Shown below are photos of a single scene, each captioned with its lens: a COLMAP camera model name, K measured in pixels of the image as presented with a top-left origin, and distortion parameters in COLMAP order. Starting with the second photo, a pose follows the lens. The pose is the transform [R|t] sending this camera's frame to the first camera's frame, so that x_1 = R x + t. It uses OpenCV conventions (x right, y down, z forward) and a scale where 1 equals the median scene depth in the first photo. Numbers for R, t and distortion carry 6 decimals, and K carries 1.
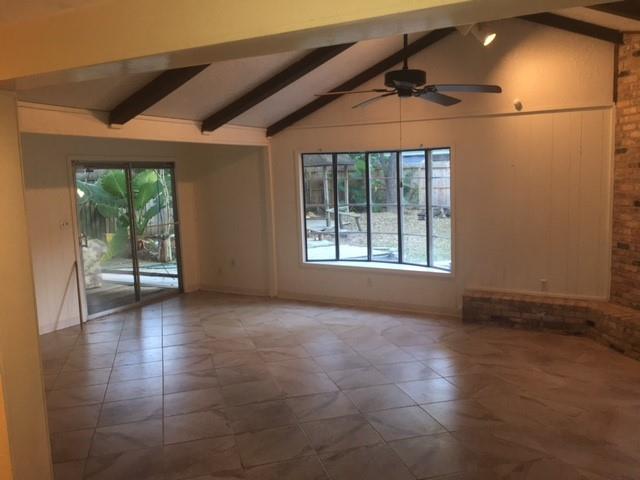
lens RADIAL K [[541.2, 0, 319.9], [0, 541.2, 239.4], [0, 0, 1]] dist [0.003388, 0.001521]
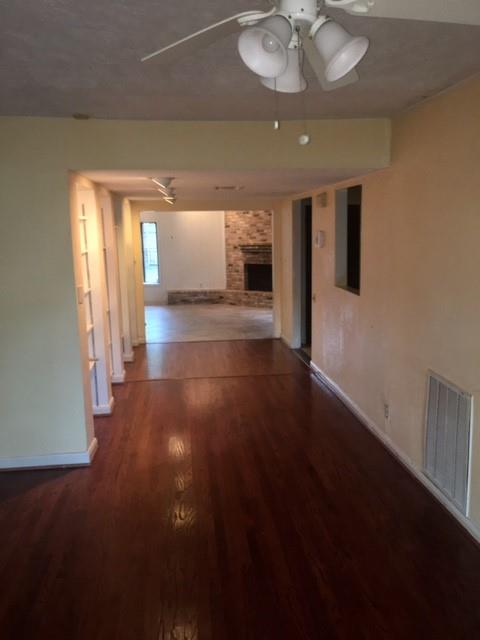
lens RADIAL K [[541.2, 0, 240.3], [0, 541.2, 320.4], [0, 0, 1]] dist [0.003388, 0.001521]
pose [[0.818442, -0.080779, 0.568883, -0.809160], [0.063076, 0.996716, 0.050784, 0.137844], [-0.571117, -0.005681, 0.820849, -1.028825]]
